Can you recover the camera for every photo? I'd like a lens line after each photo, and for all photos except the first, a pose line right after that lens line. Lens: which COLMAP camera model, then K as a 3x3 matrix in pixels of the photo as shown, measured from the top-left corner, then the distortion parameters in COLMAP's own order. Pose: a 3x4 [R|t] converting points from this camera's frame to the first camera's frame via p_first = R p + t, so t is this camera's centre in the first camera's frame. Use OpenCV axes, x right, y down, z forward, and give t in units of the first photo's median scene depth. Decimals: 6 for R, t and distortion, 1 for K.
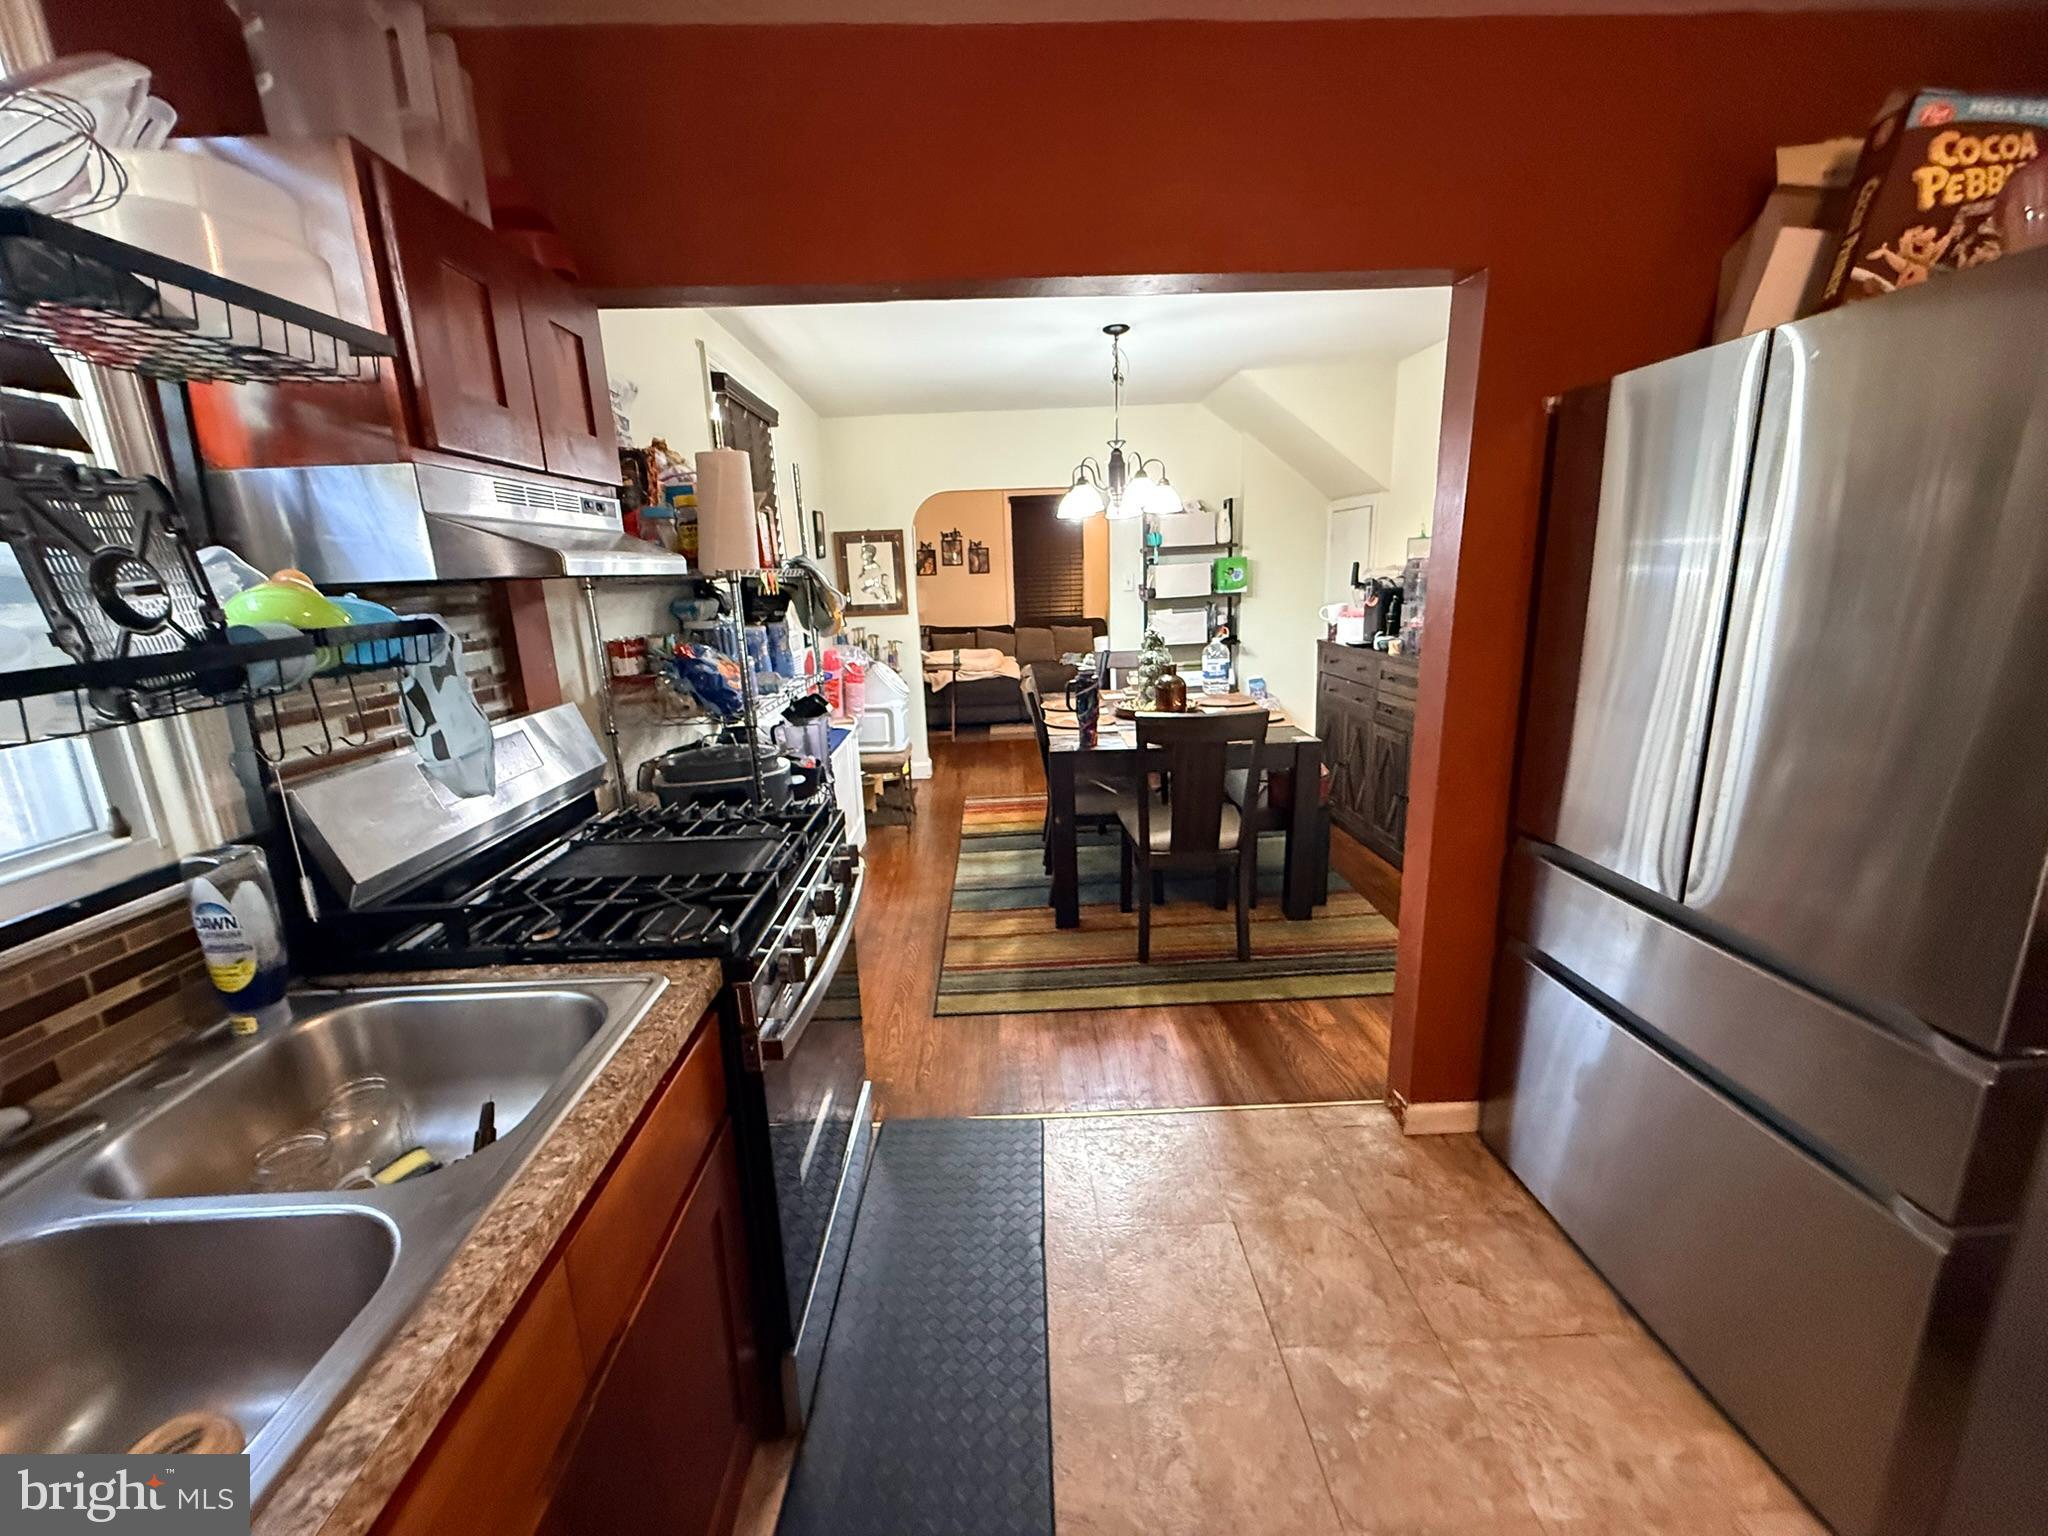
lens RADIAL K [[816.5, 0, 1015.5], [0, 816.5, 765.8], [0, 0, 1]] dist [-0.001463, 0.000336]
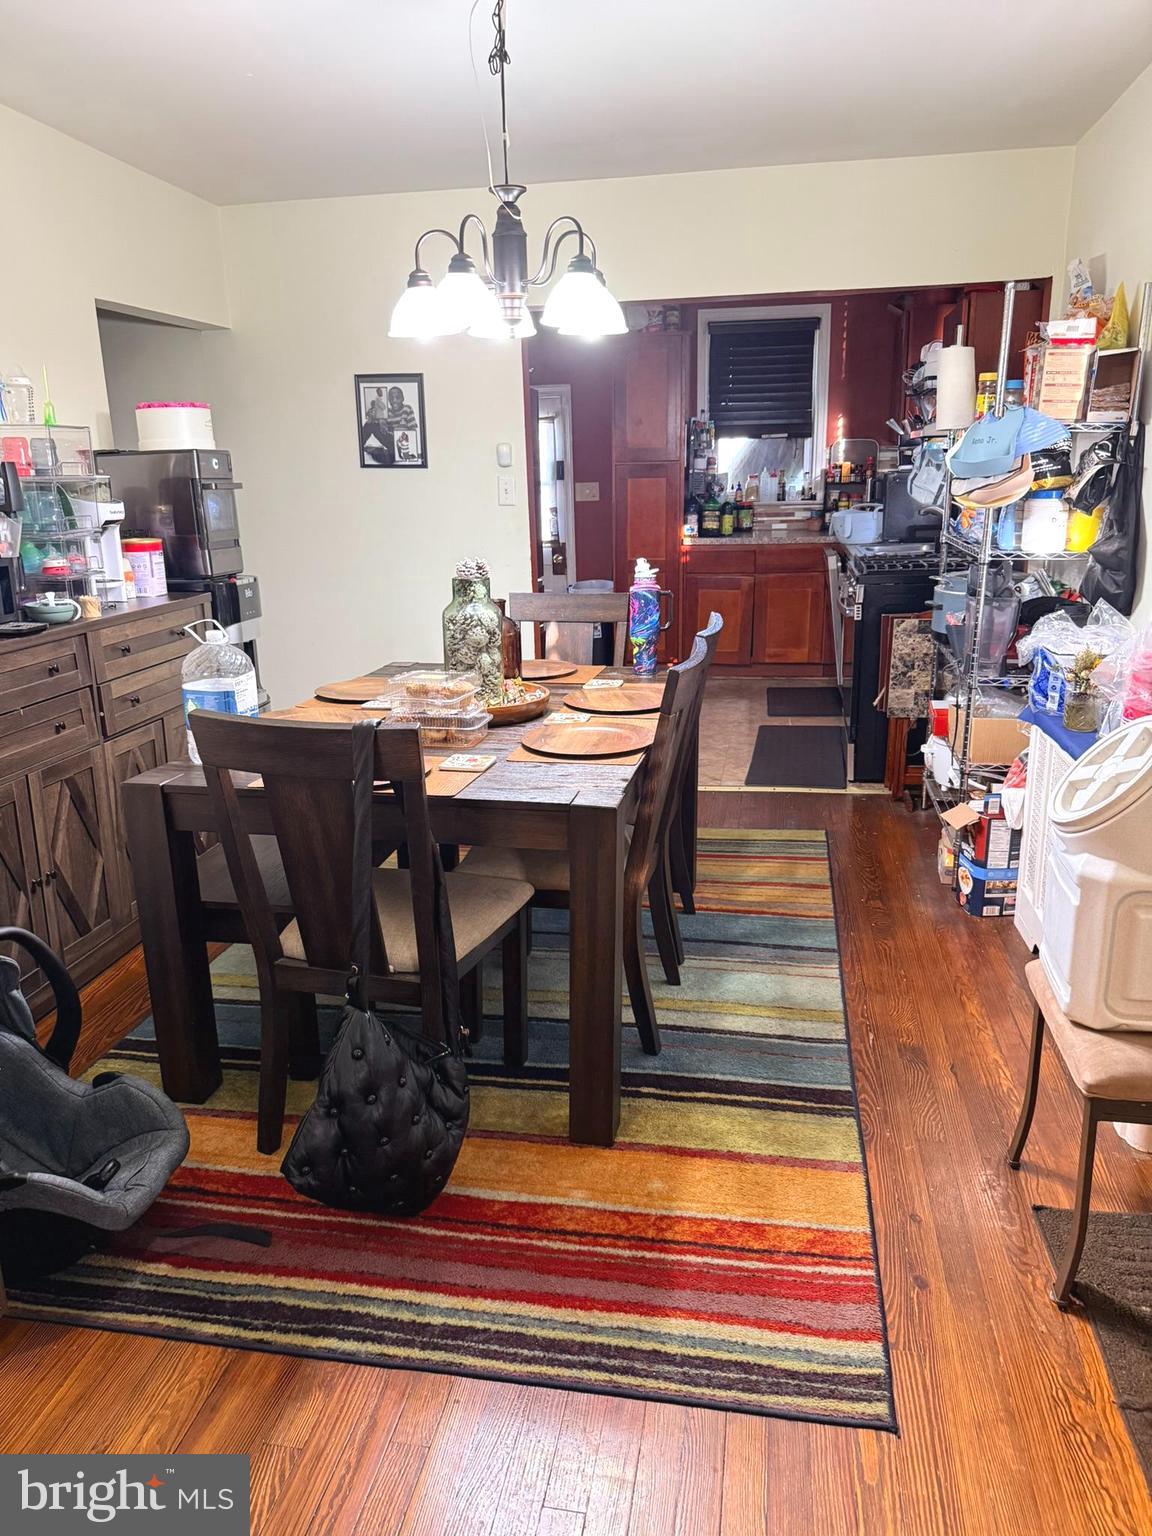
lens RADIAL K [[1076.6, 0, 581.5], [0, 1076.6, 775.0], [0, 0, 1]] dist [0.148402, -0.285569]
pose [[-0.977934, 0.003772, 0.208880, -0.064646], [0.105149, 0.872851, 0.476523, -0.430072], [-0.180524, 0.487972, -0.853987, 1.880742]]
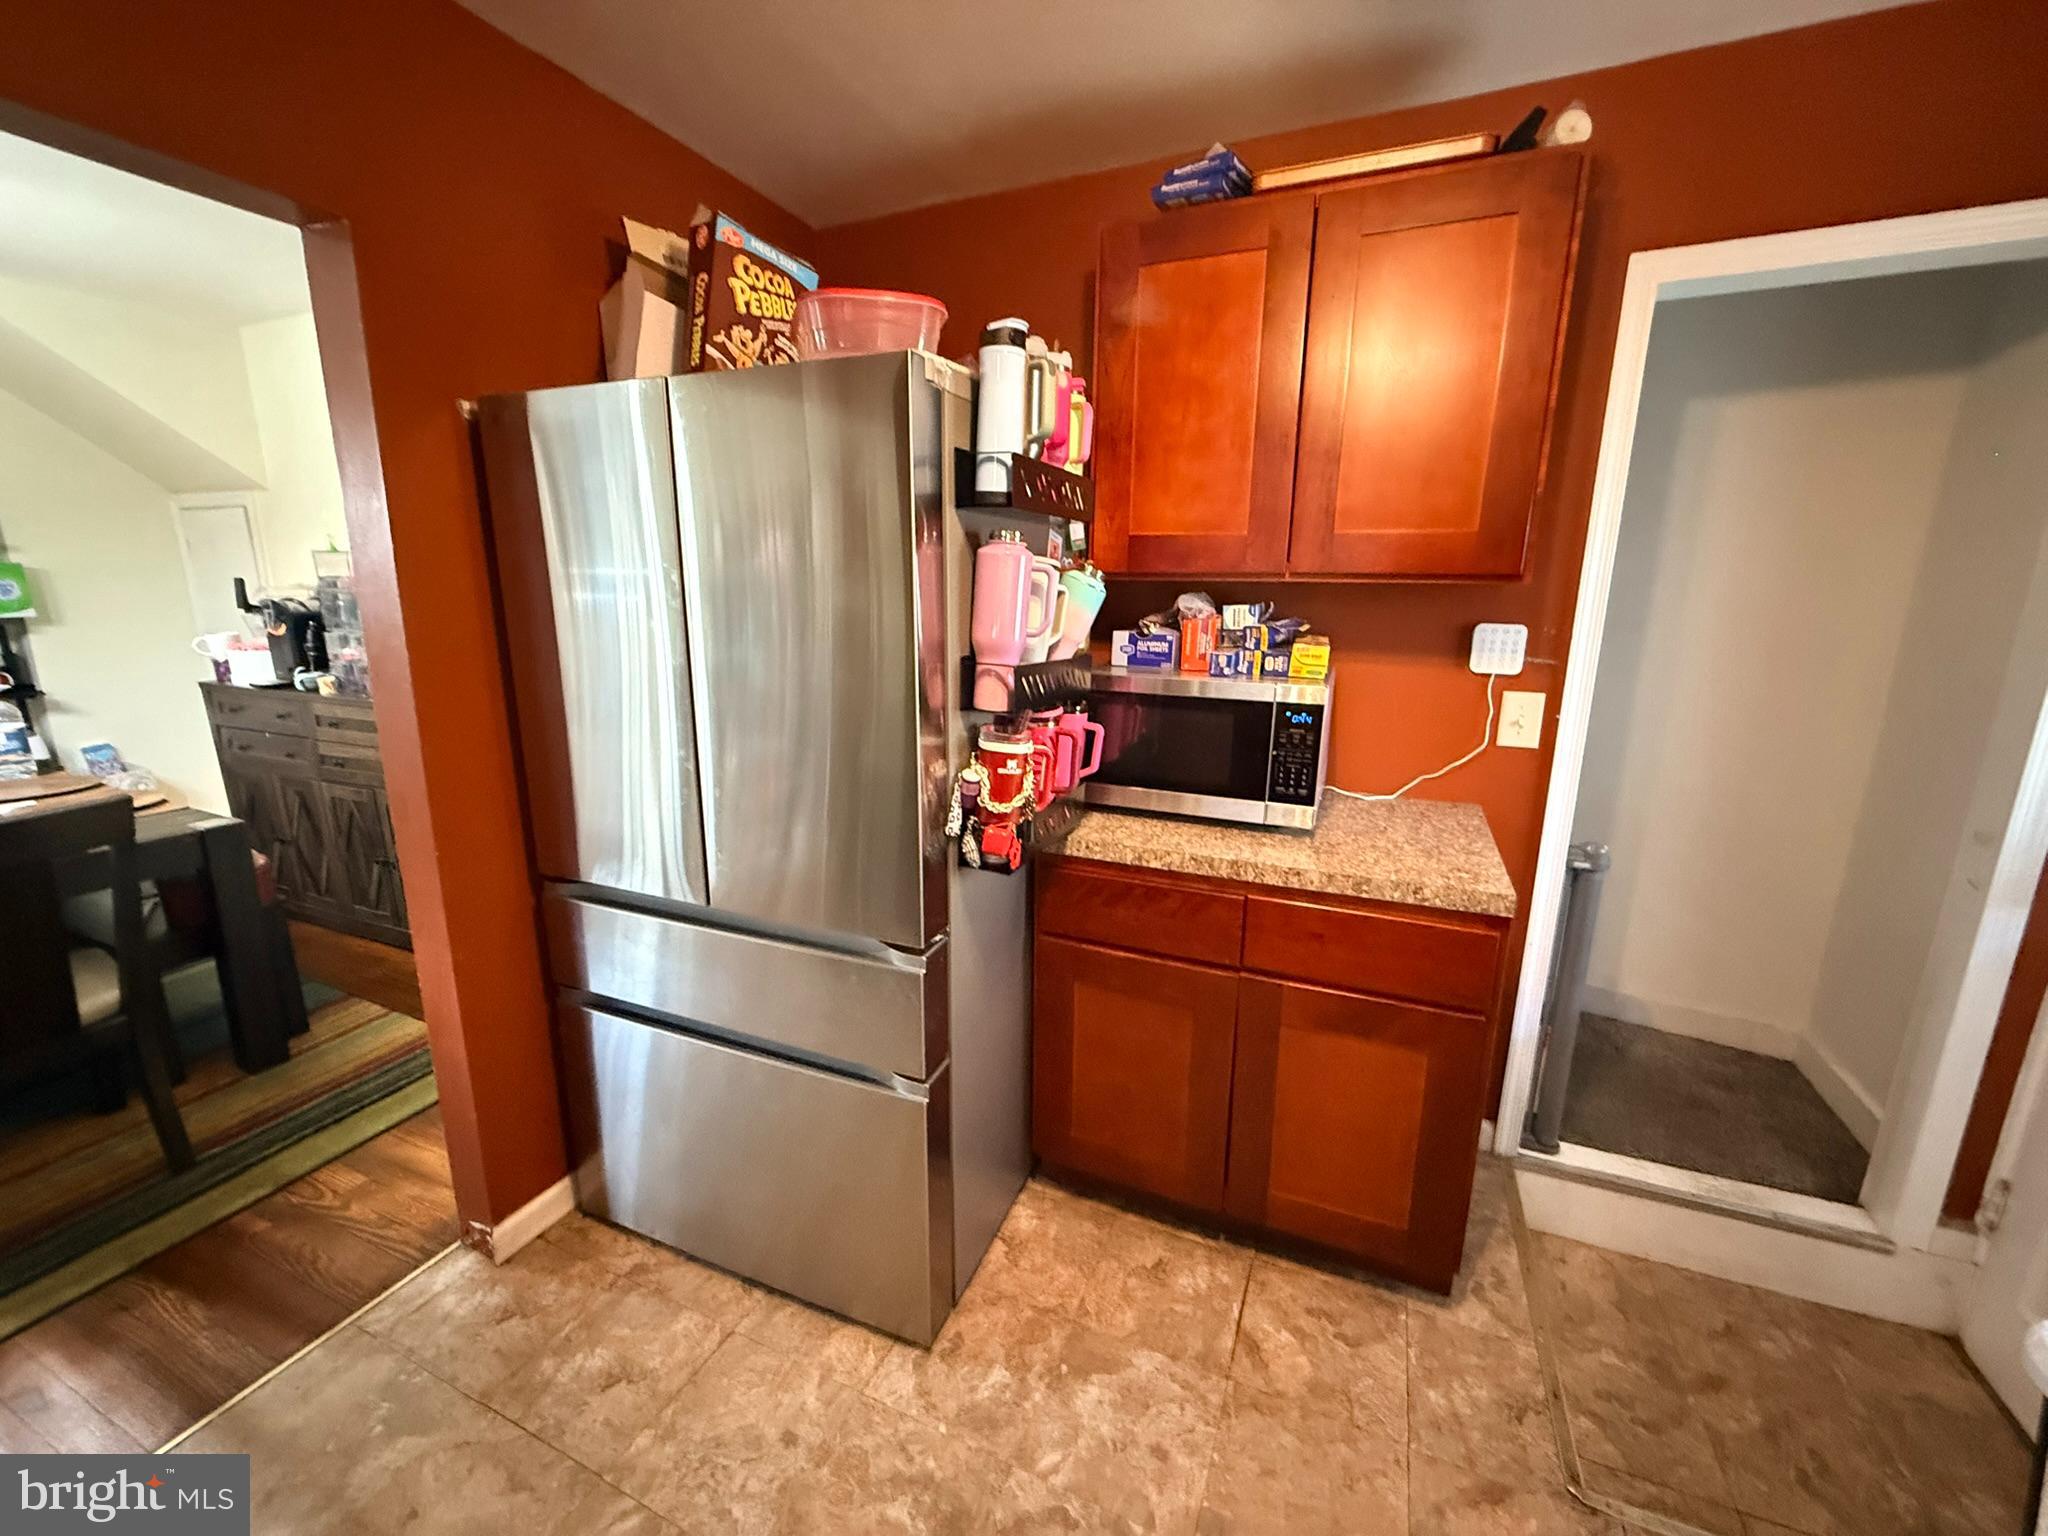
lens RADIAL K [[816.5, 0, 1015.5], [0, 816.5, 765.8], [0, 0, 1]] dist [-0.001463, 0.000336]
pose [[0.422768, -0.159639, 0.892067, 0.024603], [0.186847, 0.978567, 0.086569, -0.012211], [-0.886767, 0.130081, 0.443535, 0.059967]]
